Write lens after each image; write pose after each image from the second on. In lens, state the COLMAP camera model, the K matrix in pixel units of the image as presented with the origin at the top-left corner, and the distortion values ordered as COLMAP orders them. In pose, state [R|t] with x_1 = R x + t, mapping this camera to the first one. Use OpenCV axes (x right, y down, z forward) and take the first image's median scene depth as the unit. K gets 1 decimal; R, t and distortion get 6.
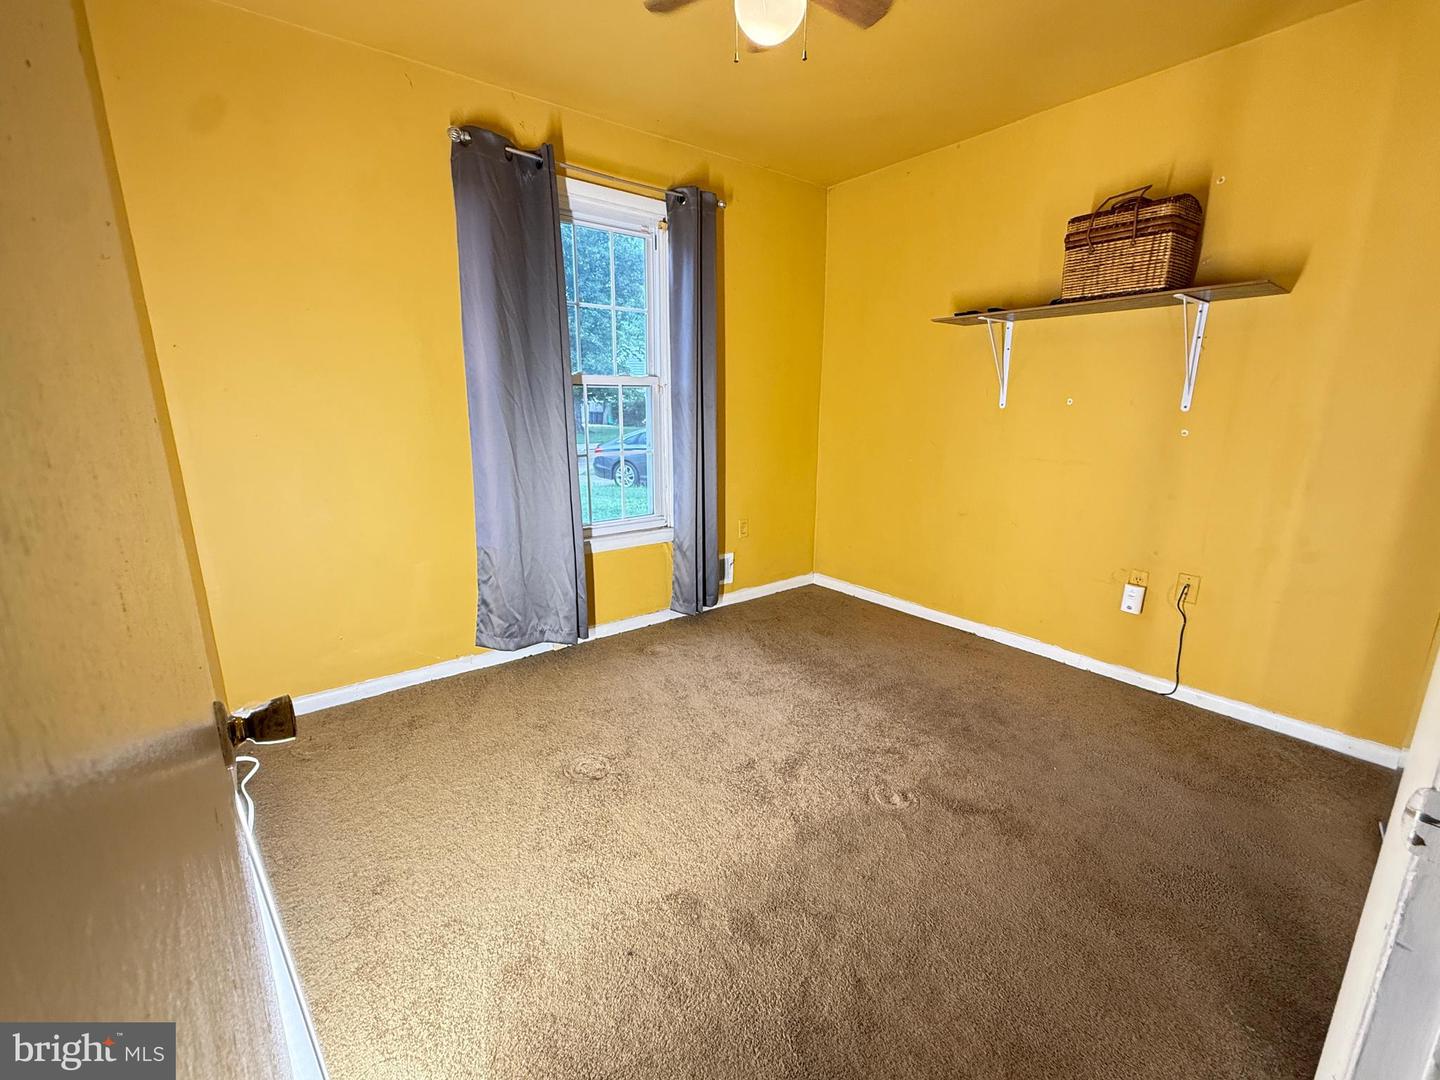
lens RADIAL K [[580.6, 0, 720.0], [0, 580.6, 540.0], [0, 0, 1]] dist [0.001740, 0.000067]
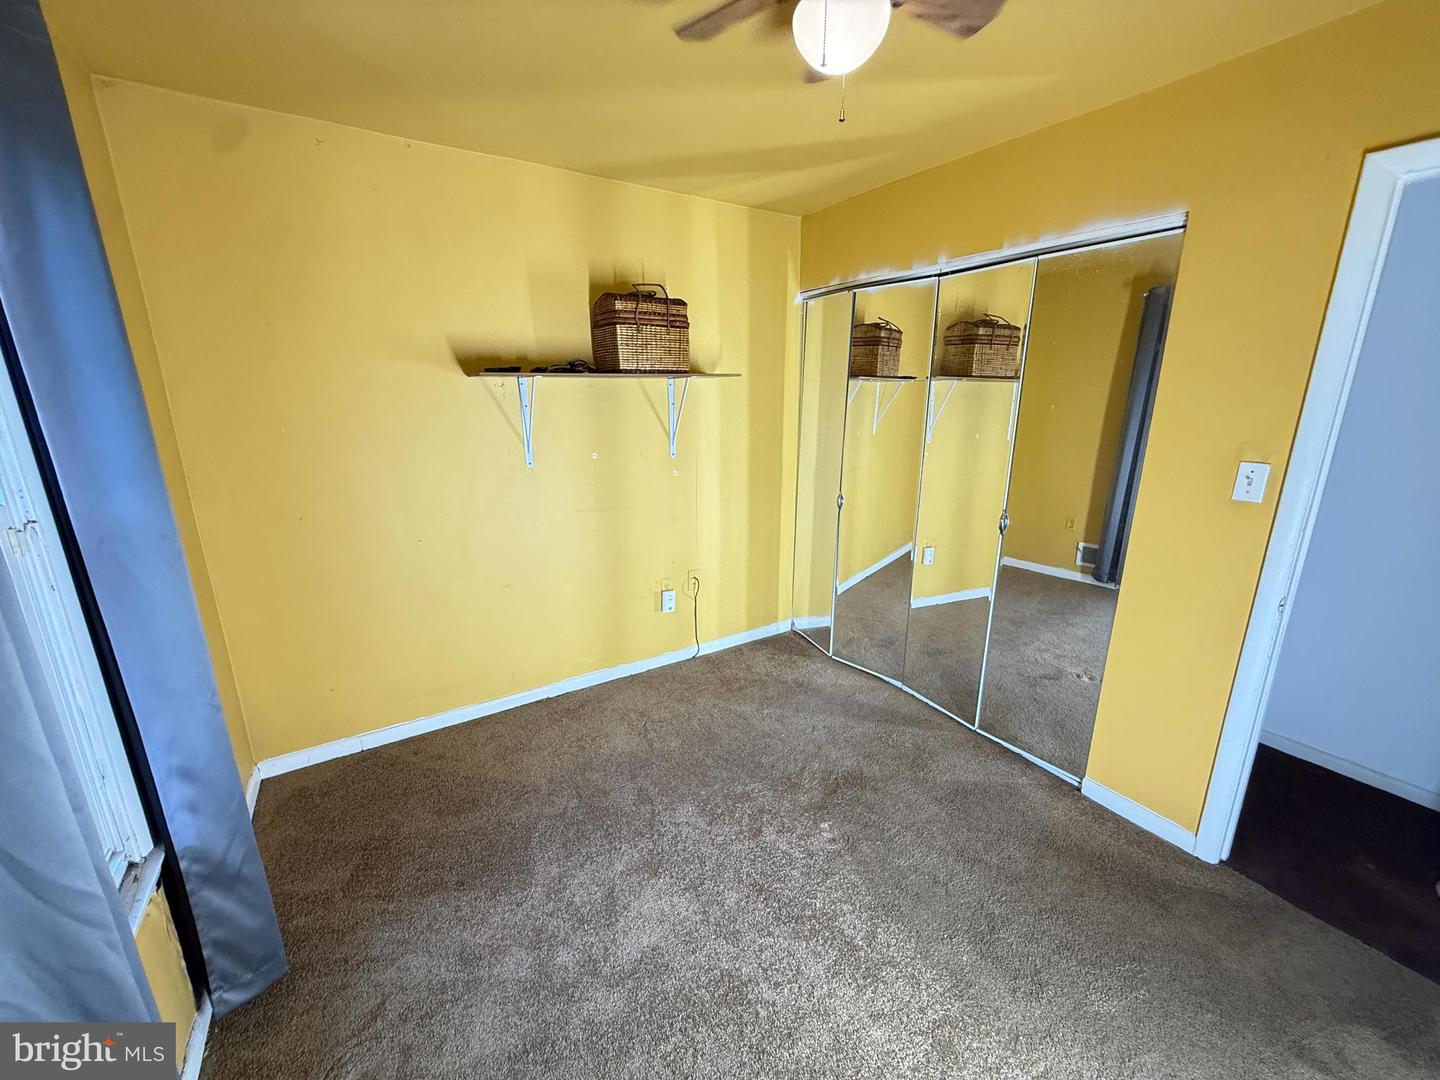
lens RADIAL K [[580.6, 0, 720.0], [0, 580.6, 540.0], [0, 0, 1]] dist [0.001740, 0.000067]
pose [[0.111947, -0.254408, 0.960596, -0.470262], [0.239217, 0.945144, 0.222437, -0.282385], [-0.964491, 0.204890, 0.166665, 0.646542]]
